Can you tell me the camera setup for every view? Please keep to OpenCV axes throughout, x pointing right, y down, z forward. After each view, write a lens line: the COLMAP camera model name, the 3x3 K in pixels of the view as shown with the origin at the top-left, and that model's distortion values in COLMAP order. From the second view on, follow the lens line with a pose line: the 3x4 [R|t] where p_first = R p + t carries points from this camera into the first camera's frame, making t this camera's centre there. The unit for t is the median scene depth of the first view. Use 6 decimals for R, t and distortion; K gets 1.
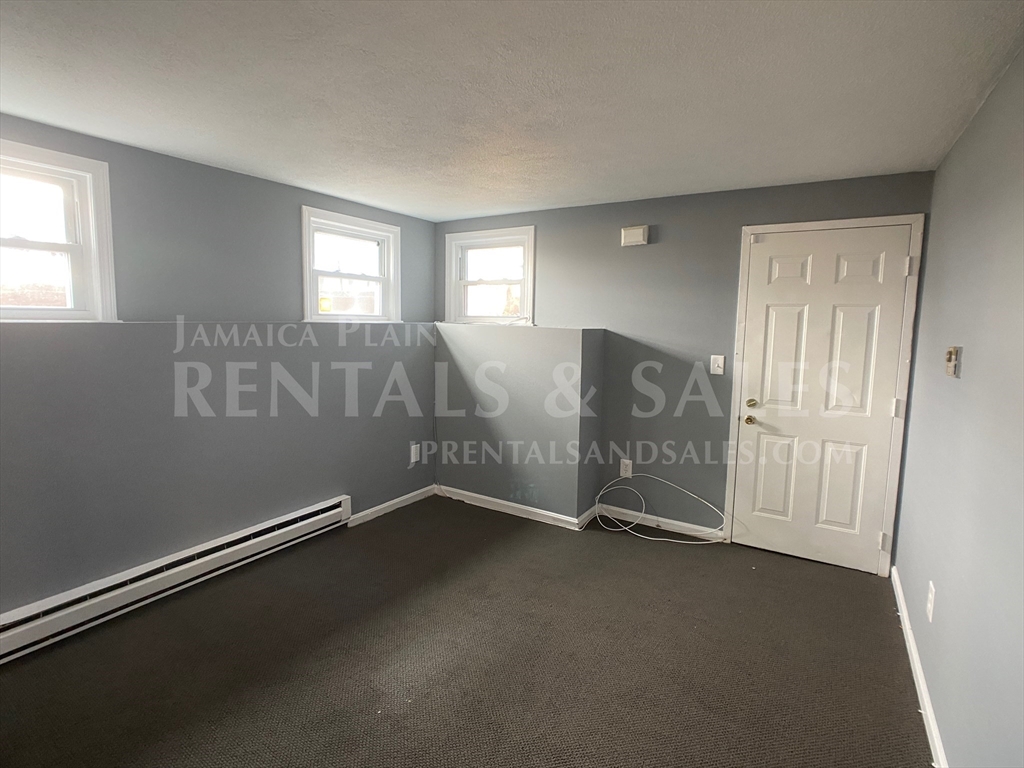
lens RADIAL K [[506.9, 0, 506.0], [0, 506.9, 378.2], [0, 0, 1]] dist [-0.013924, 0.005690]
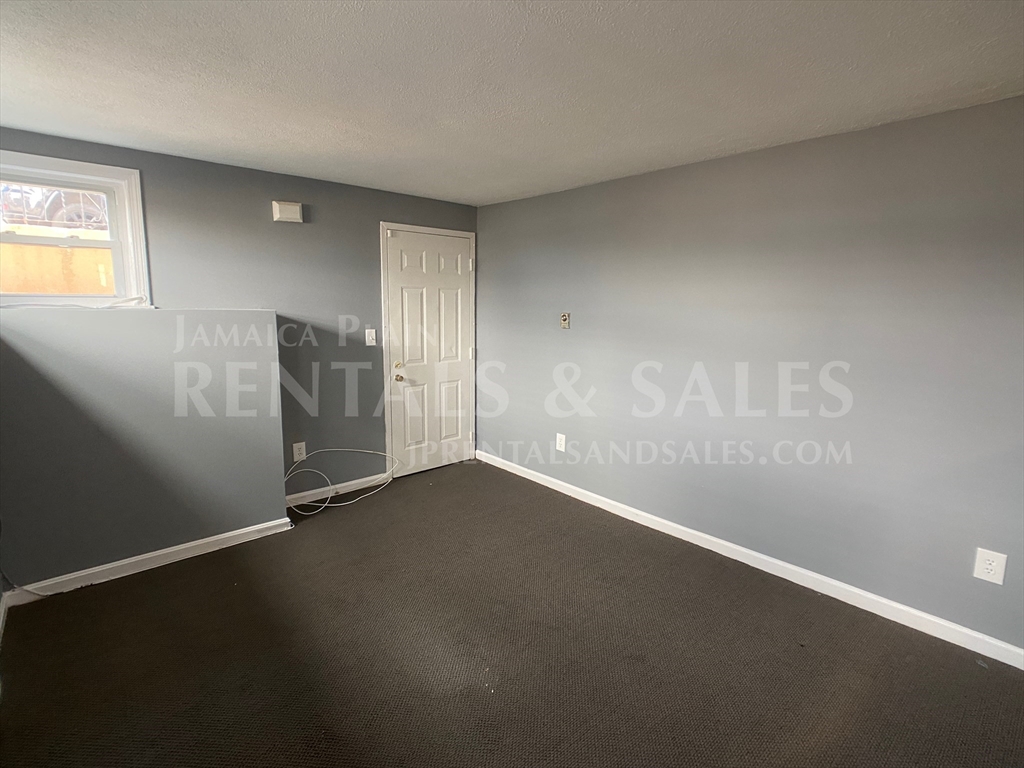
lens RADIAL K [[506.9, 0, 502.6], [0, 506.9, 387.9], [0, 0, 1]] dist [-0.013924, 0.005690]
pose [[0.277084, -0.171310, 0.945451, -0.632885], [0.112274, 0.983010, 0.145212, -0.047662], [-0.954264, 0.065914, 0.291610, 0.370570]]
